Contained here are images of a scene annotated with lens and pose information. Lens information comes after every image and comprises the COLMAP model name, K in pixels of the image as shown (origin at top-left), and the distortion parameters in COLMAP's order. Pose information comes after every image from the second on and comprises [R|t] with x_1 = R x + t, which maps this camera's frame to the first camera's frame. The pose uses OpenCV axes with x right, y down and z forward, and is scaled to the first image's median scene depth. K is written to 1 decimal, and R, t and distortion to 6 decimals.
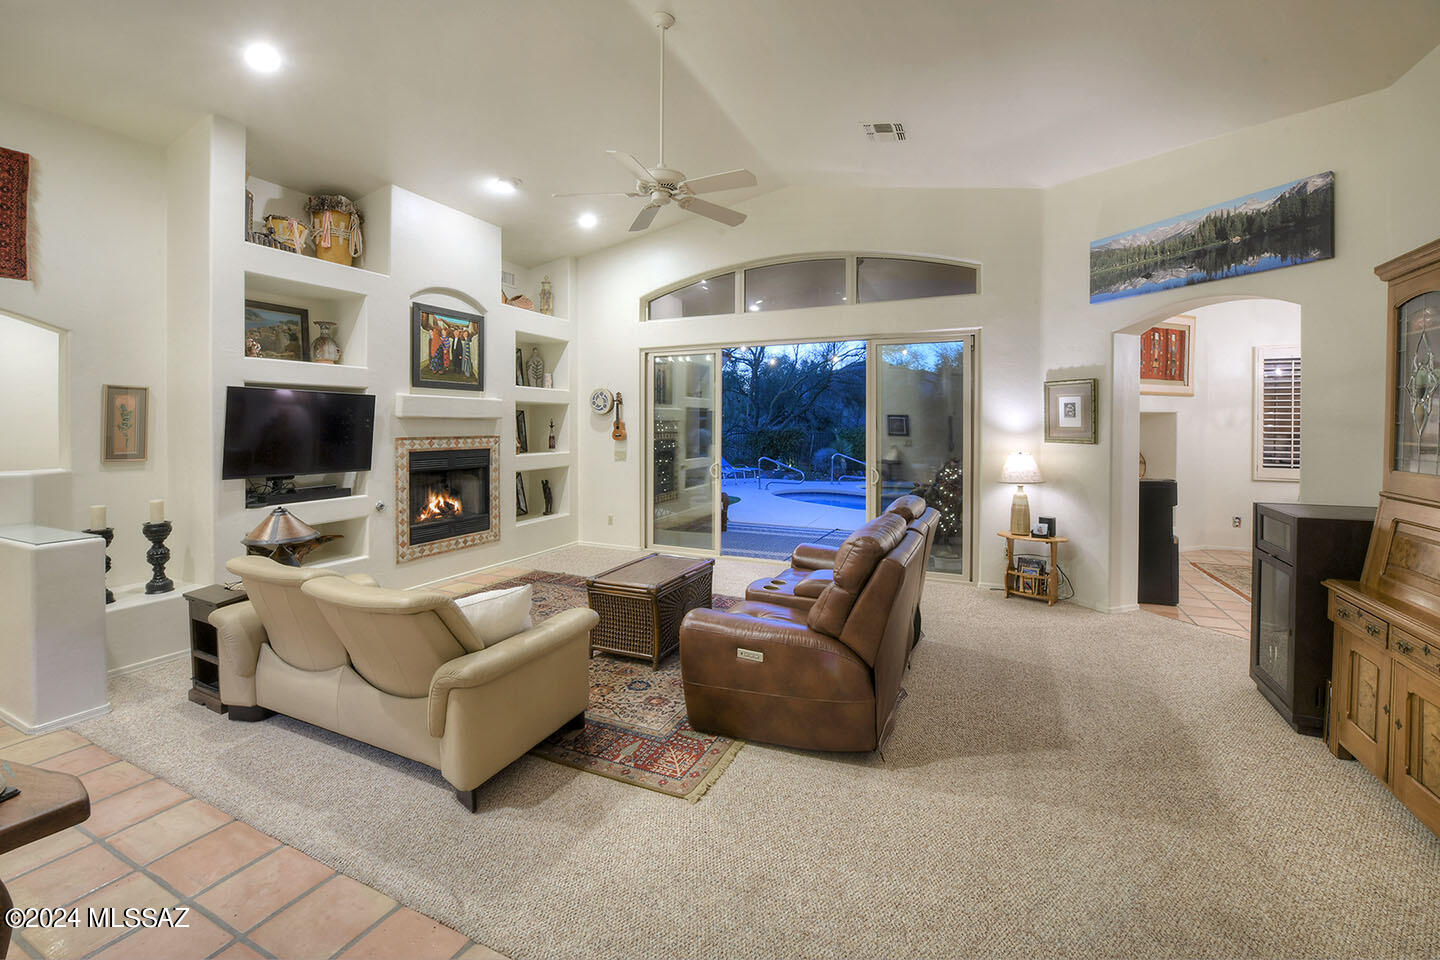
lens RADIAL K [[591.4, 0, 656.5], [0, 591.4, 425.3], [0, 0, 1]] dist [-0.006561, -0.001799]
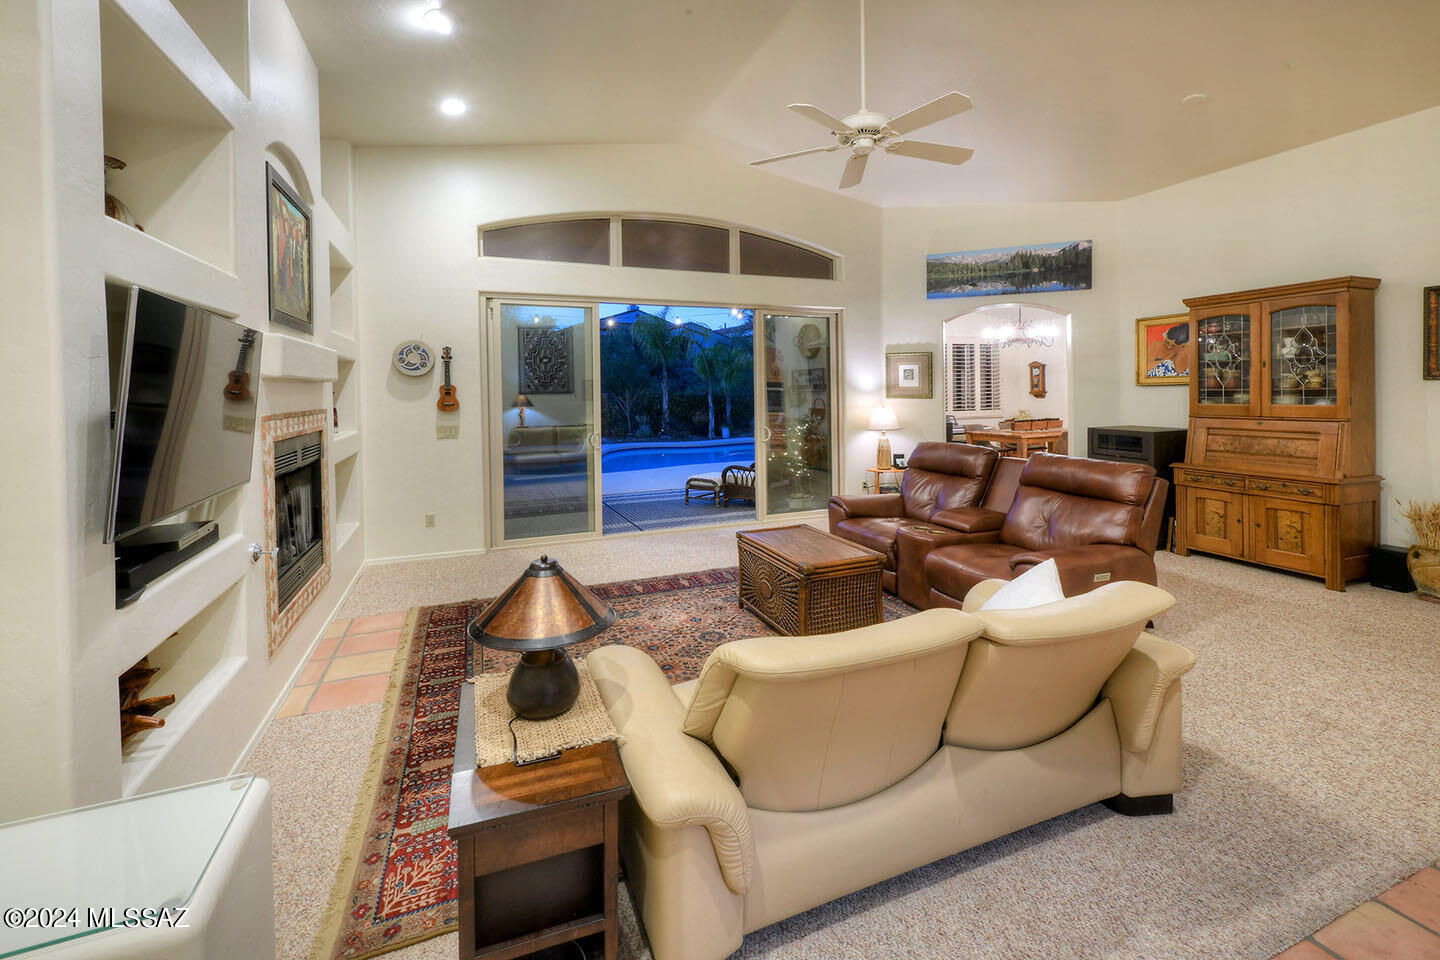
lens RADIAL K [[591.4, 0, 702.5], [0, 591.4, 402.2], [0, 0, 1]] dist [-0.006561, -0.001799]
pose [[0.684405, -0.023497, 0.728724, -0.608122], [0.012365, 0.999711, 0.020622, 0.004421], [-0.728997, -0.005103, 0.684497, 0.391295]]
